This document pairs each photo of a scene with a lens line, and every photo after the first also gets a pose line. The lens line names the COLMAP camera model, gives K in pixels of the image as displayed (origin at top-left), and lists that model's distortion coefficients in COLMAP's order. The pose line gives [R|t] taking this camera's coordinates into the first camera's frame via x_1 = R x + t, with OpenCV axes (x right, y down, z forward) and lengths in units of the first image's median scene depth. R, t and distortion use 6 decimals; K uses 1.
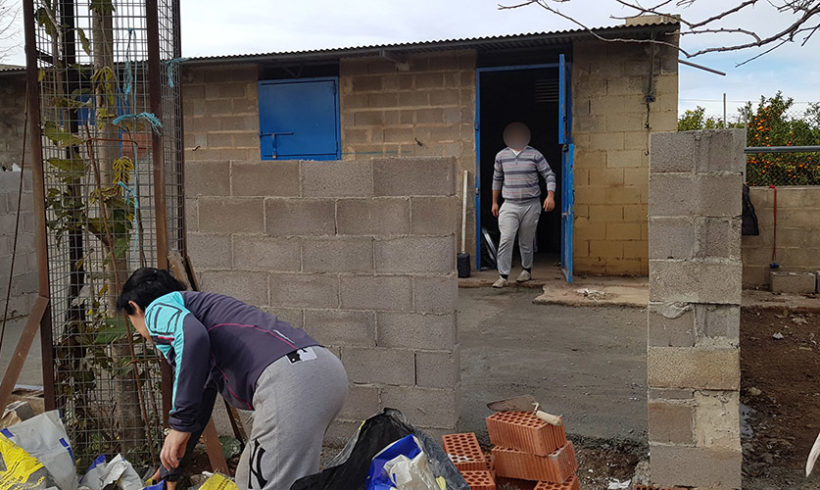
lens RADIAL K [[785.3, 0, 401.3], [0, 785.3, 244.4], [0, 0, 1]] dist [0.073002, -0.106484]
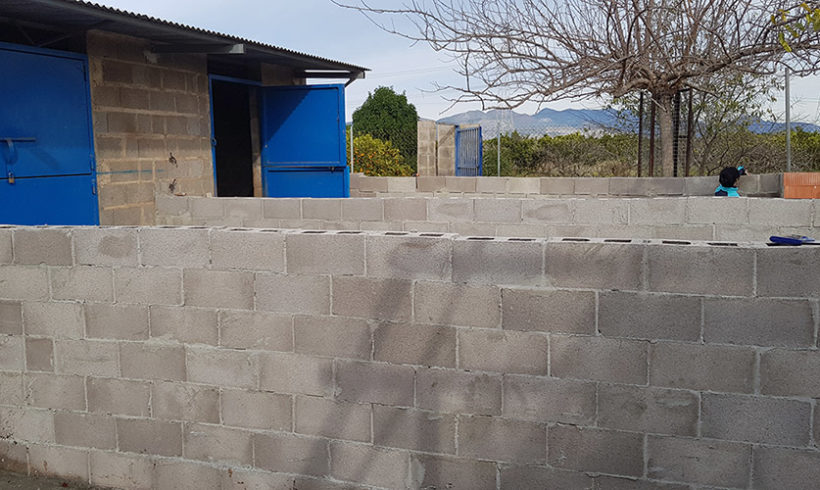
lens RADIAL K [[772.8, 0, 409.6], [0, 772.8, 231.2], [0, 0, 1]] dist [0.089004, -0.129659]
pose [[0.032376, -0.093900, 0.995055, -2.441038], [0.072393, 0.993182, 0.091368, -0.367066], [-0.996851, 0.069077, 0.038953, 2.430804]]
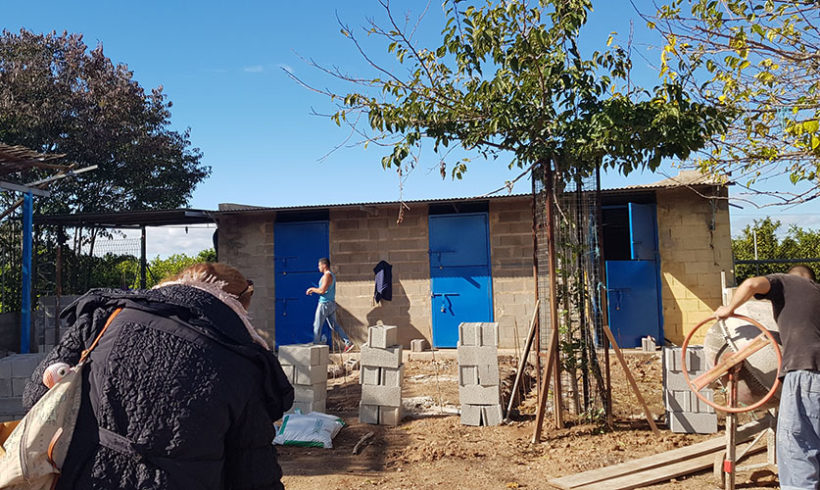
lens RADIAL K [[785.3, 0, 401.3], [0, 785.3, 244.4], [0, 0, 1]] dist [0.073002, -0.106484]
pose [[0.997963, -0.008407, 0.063236, -1.109648], [0.016839, 0.990836, -0.134015, 0.117574], [-0.061530, 0.134807, 0.988960, -1.346417]]
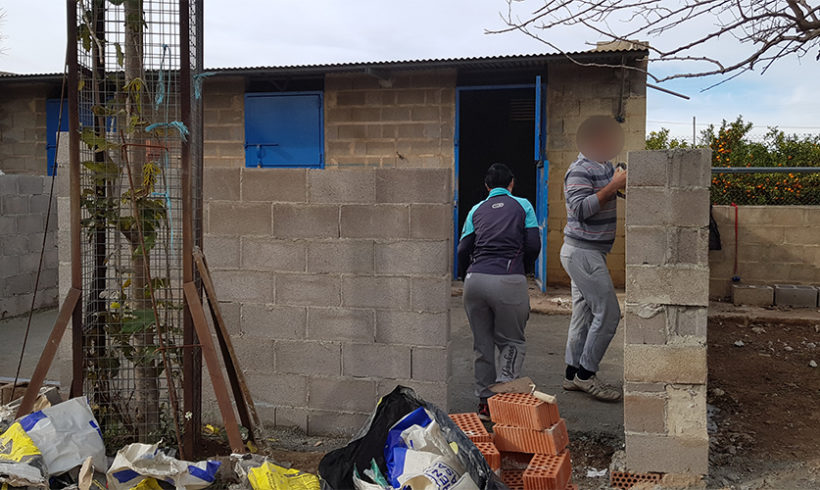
lens RADIAL K [[772.8, 0, 409.6], [0, 772.8, 231.2], [0, 0, 1]] dist [0.089004, -0.129659]
pose [[0.998804, 0.017526, 0.045643, -0.032718], [-0.016014, 0.999318, -0.033269, 0.011243], [-0.046195, 0.032498, 0.998404, -0.060542]]
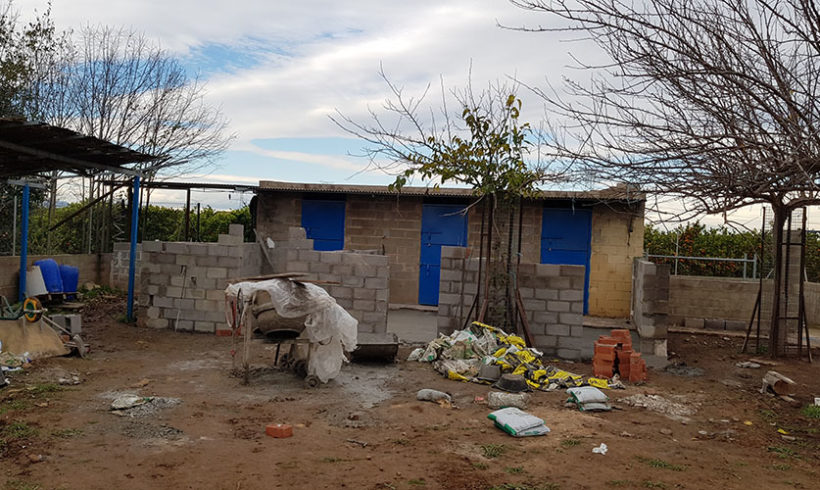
lens RADIAL K [[788.5, 0, 431.2], [0, 788.5, 247.3], [0, 0, 1]] dist [0.089179, -0.000247]
pose [[0.993150, 0.061916, 0.099089, -1.174497], [-0.054007, 0.995282, -0.080603, 0.149938], [-0.103613, 0.074699, 0.991809, -2.881411]]
